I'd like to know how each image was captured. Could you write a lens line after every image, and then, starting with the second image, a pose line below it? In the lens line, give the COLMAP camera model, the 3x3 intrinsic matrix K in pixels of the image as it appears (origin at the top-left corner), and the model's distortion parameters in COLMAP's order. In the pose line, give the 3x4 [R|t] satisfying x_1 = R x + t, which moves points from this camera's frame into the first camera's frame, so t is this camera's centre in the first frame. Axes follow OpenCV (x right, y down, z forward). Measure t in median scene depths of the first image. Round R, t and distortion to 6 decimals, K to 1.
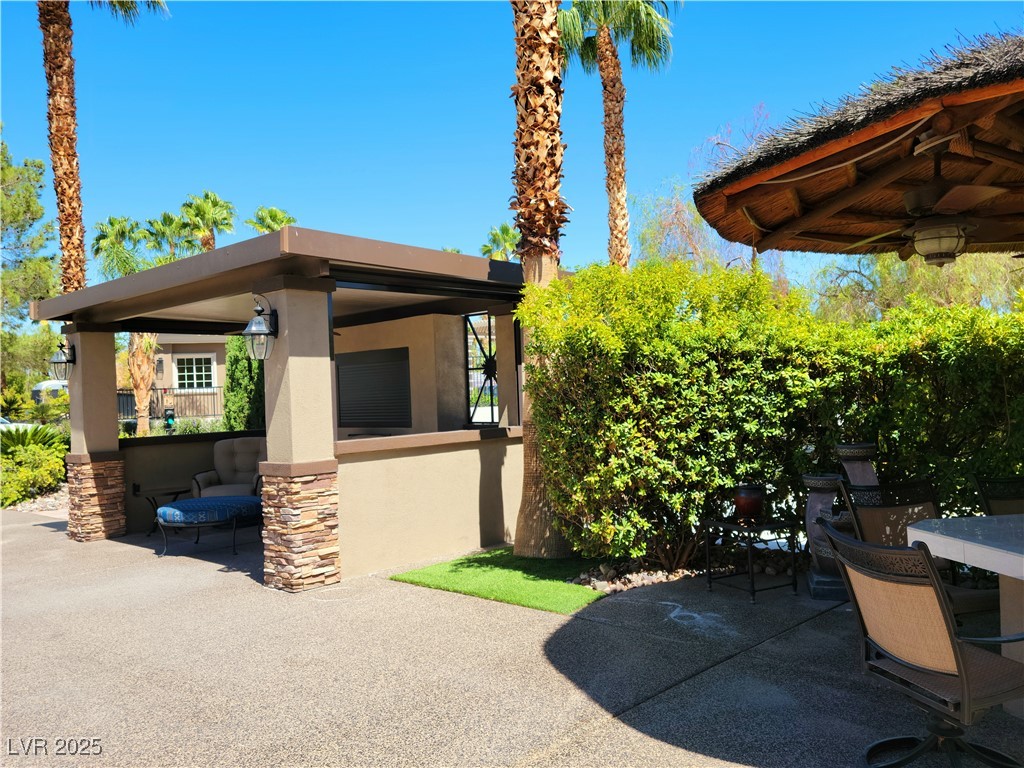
lens RADIAL K [[792.6, 0, 512.0], [0, 792.6, 384.0], [0, 0, 1]] dist [0.118943, -0.111222]
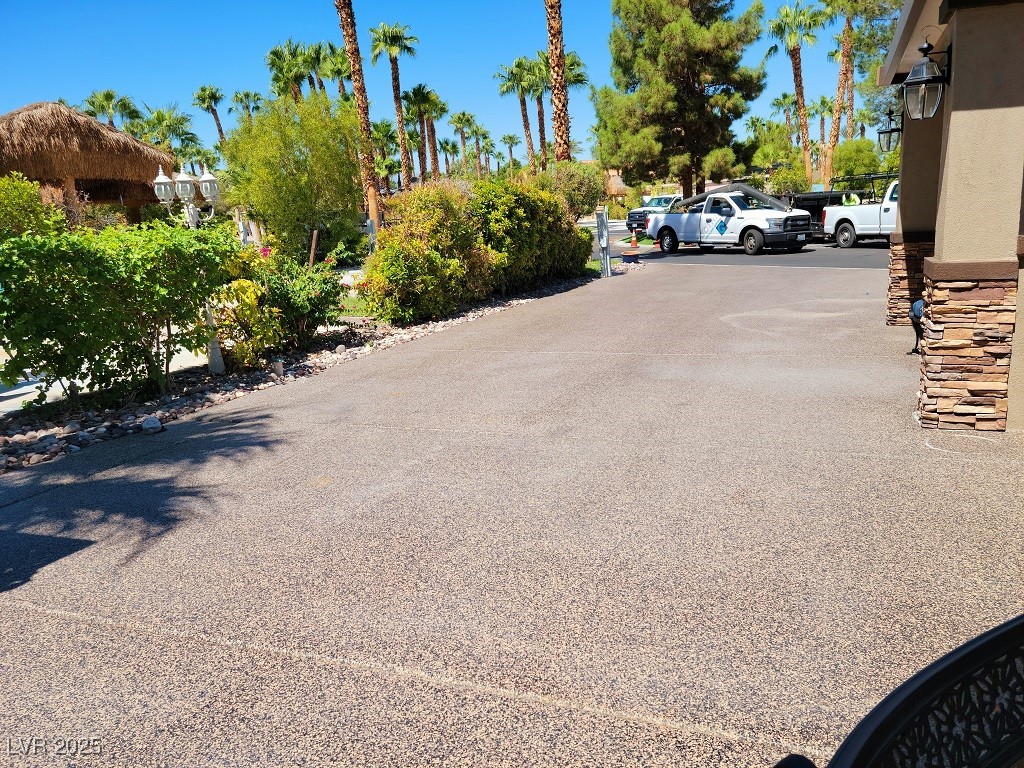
lens RADIAL K [[792.6, 0, 512.0], [0, 792.6, 384.0], [0, 0, 1]] dist [0.118943, -0.111222]
pose [[0.388090, 0.209719, -0.897443, 0.269052], [0.048148, 0.967822, 0.246987, 0.002755], [0.920363, -0.139063, 0.365504, 0.334980]]
